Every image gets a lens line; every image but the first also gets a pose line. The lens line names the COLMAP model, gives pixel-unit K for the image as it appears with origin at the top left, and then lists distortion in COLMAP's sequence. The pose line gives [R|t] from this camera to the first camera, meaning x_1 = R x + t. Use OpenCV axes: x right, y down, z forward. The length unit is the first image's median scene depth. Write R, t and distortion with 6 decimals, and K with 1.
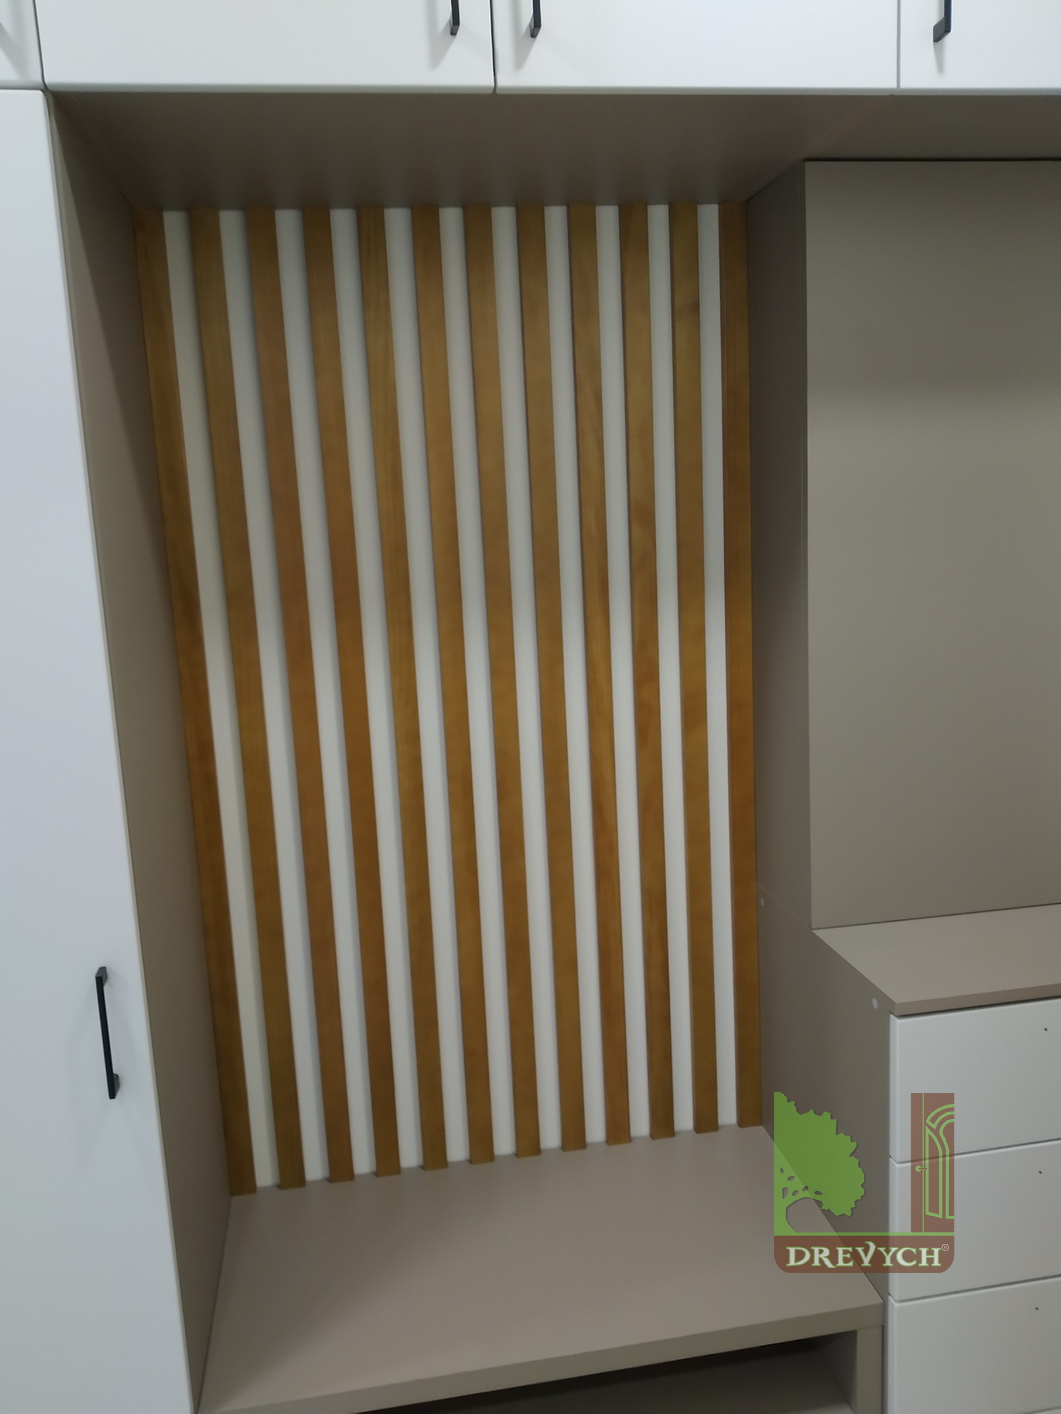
lens RADIAL K [[1156.5, 0, 540.3], [0, 1156.5, 702.0], [0, 0, 1]] dist [0.019122, -0.032590]
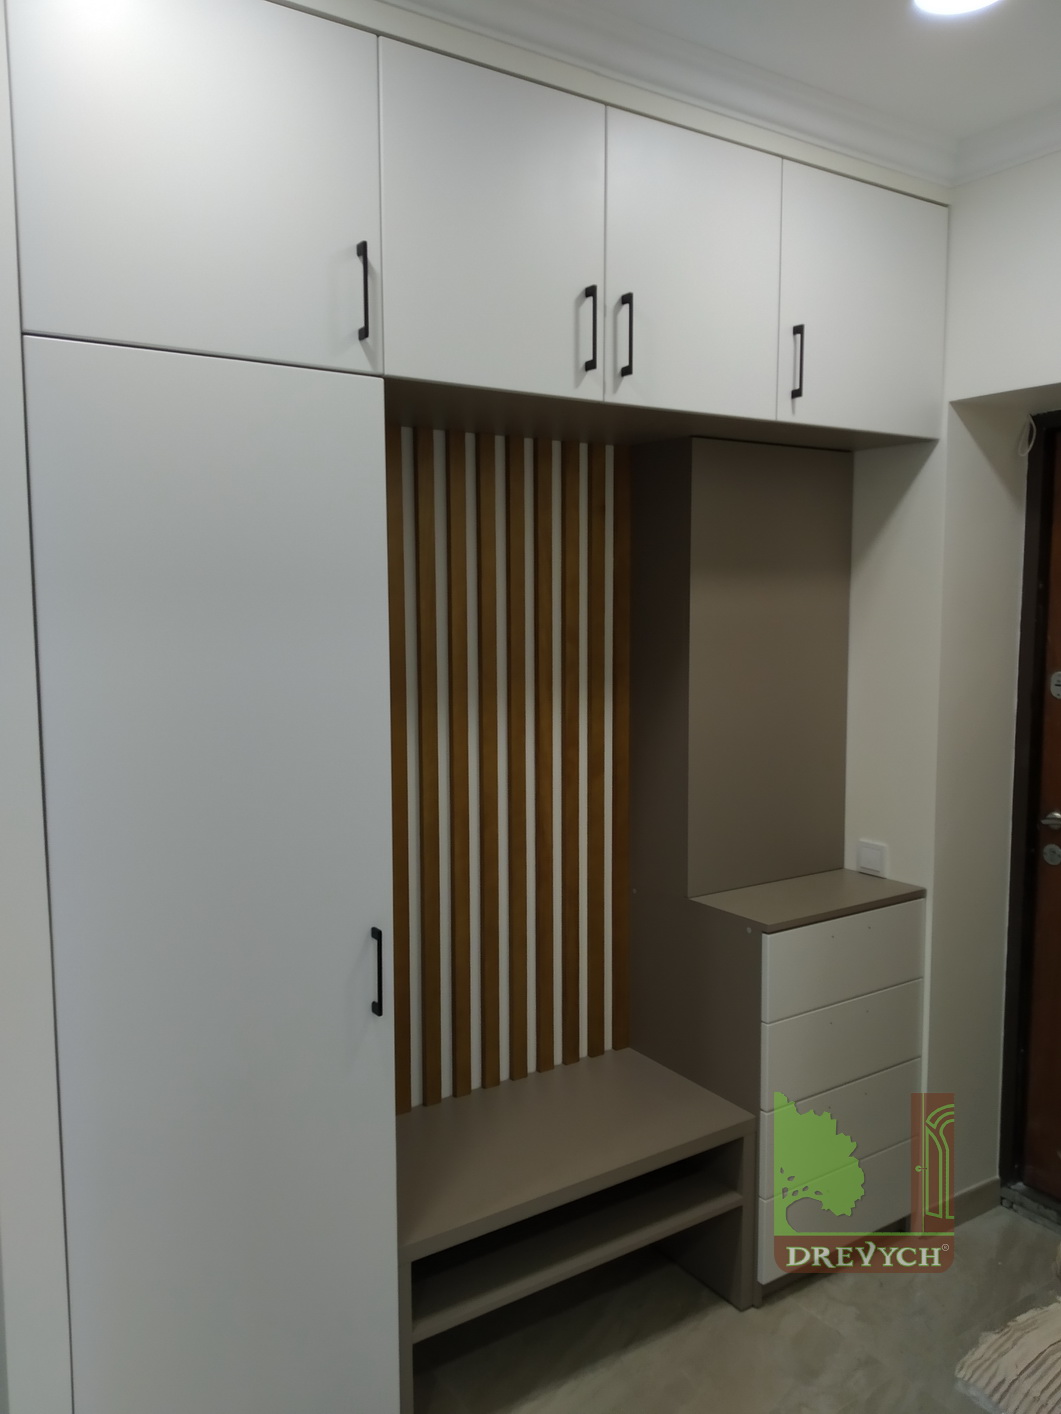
lens RADIAL K [[1156.5, 0, 529.7], [0, 1156.5, 710.3], [0, 0, 1]] dist [0.019122, -0.032590]
pose [[0.904820, 0.000736, 0.425795, -0.634505], [0.035314, 0.996424, -0.076765, 0.052274], [-0.424328, 0.084495, 0.901558, -0.361717]]
